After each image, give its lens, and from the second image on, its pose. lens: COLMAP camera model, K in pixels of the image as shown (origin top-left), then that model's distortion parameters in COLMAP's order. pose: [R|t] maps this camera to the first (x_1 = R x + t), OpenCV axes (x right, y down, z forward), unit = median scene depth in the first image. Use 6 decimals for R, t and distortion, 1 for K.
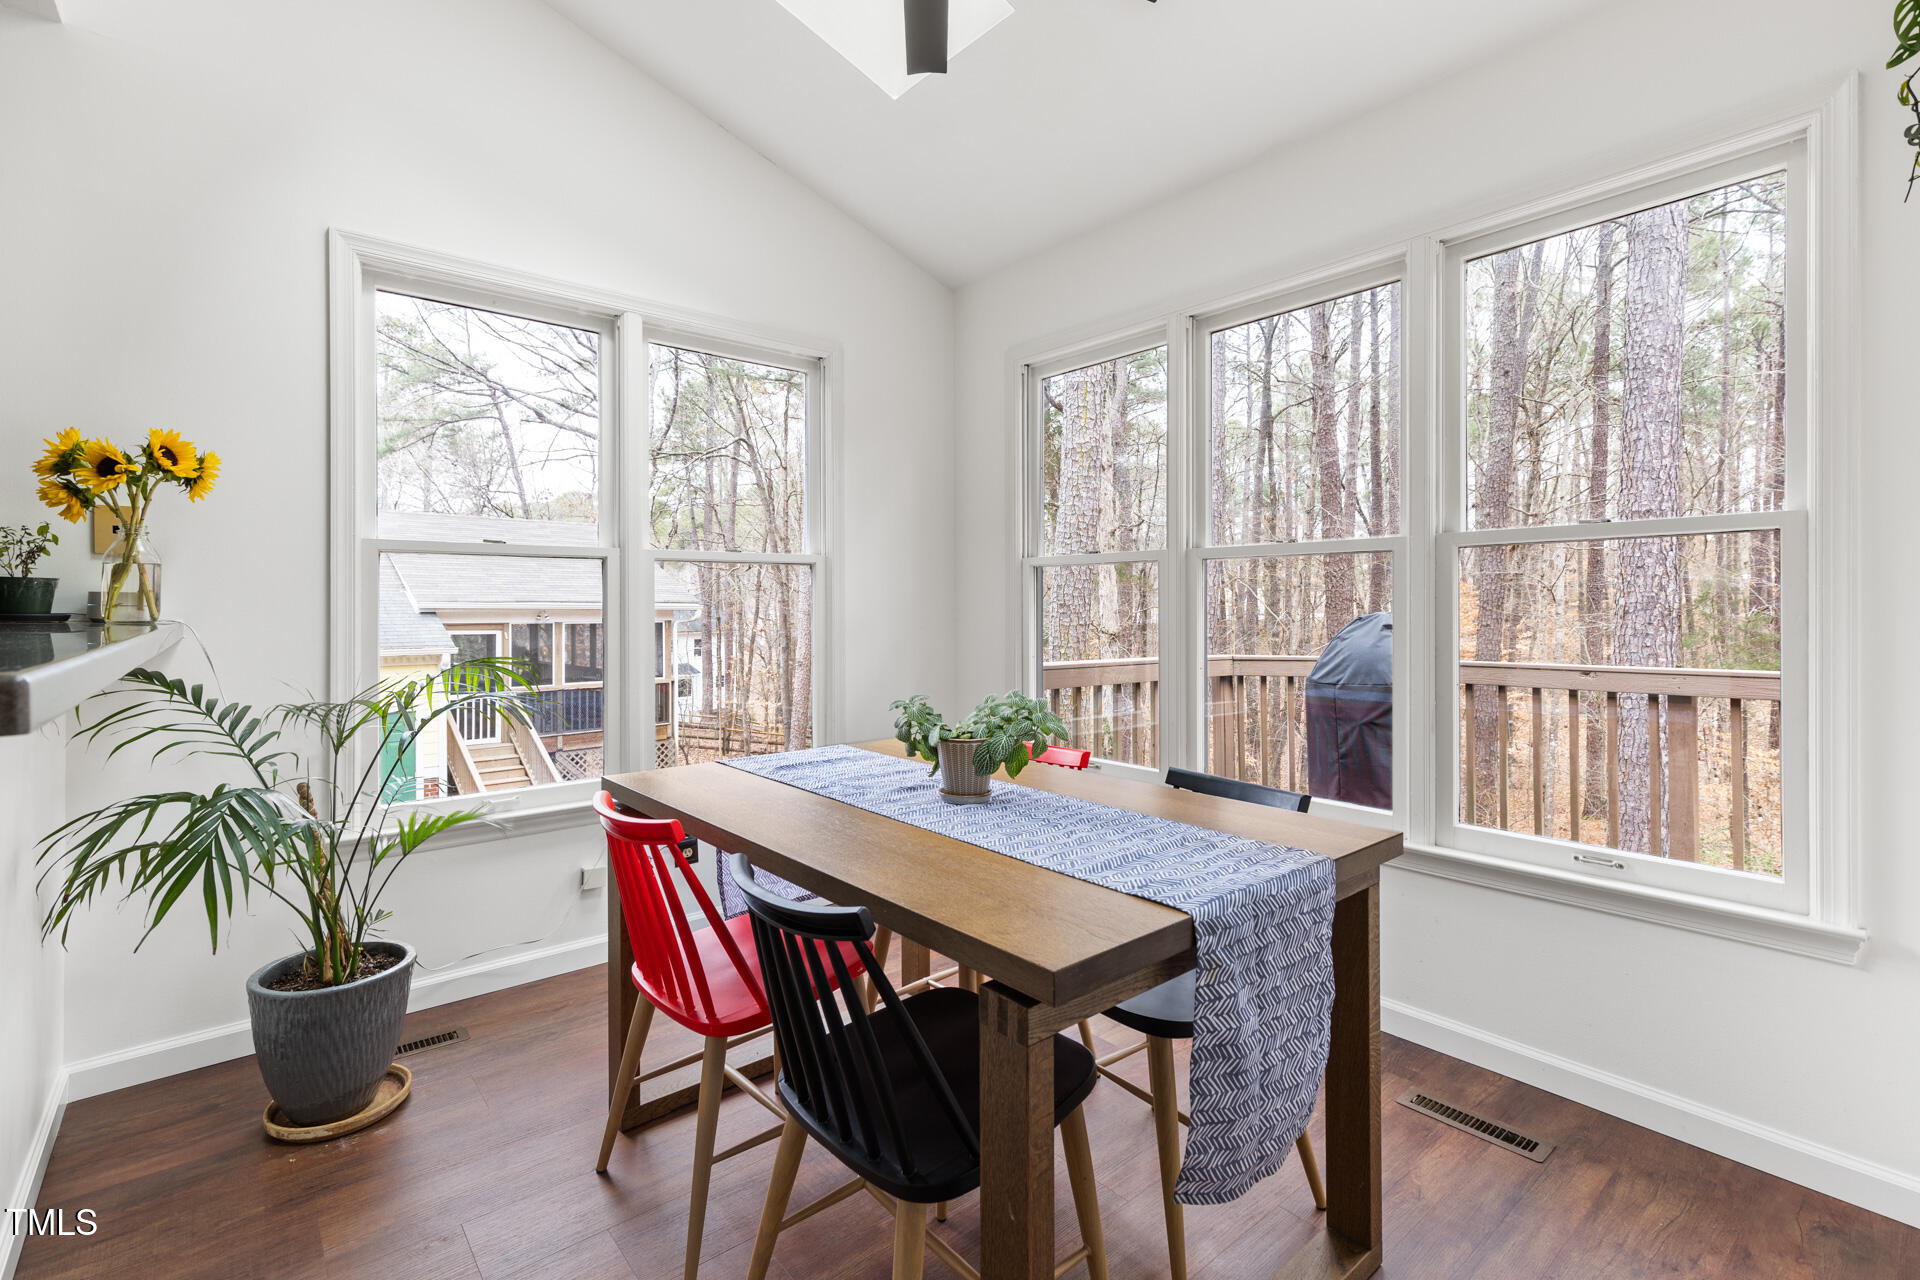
lens RADIAL K [[885.9, 0, 951.1], [0, 885.9, 619.6], [0, 0, 1]] dist [-0.003178, -0.000178]
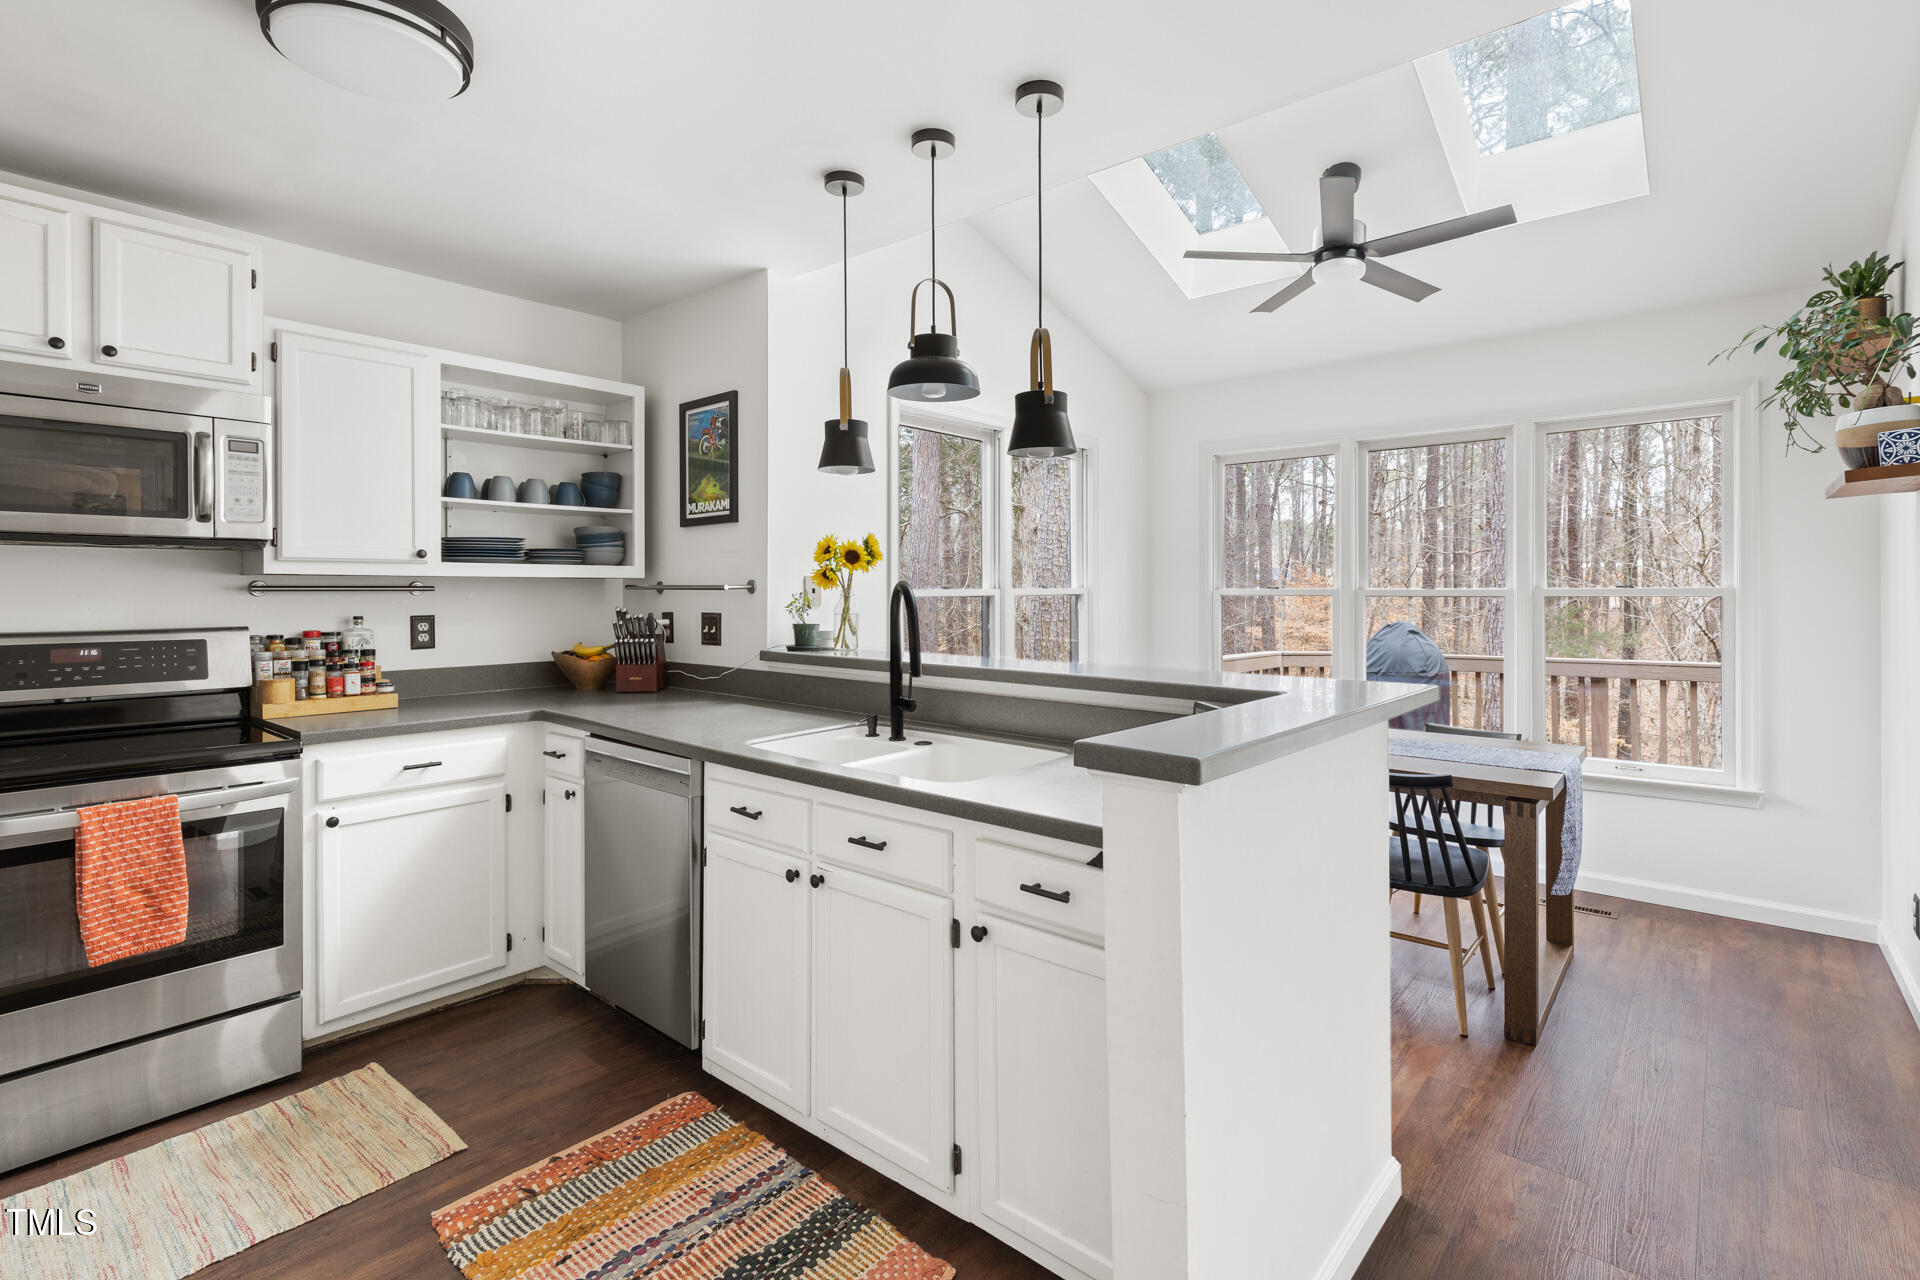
lens RADIAL K [[885.9, 0, 966.2], [0, 885.9, 609.6], [0, 0, 1]] dist [-0.003178, -0.000178]
pose [[0.987011, -0.002841, 0.160629, -0.918644], [0.002512, 0.999994, 0.002247, -0.068223], [-0.160634, -0.001814, 0.987012, -0.605389]]
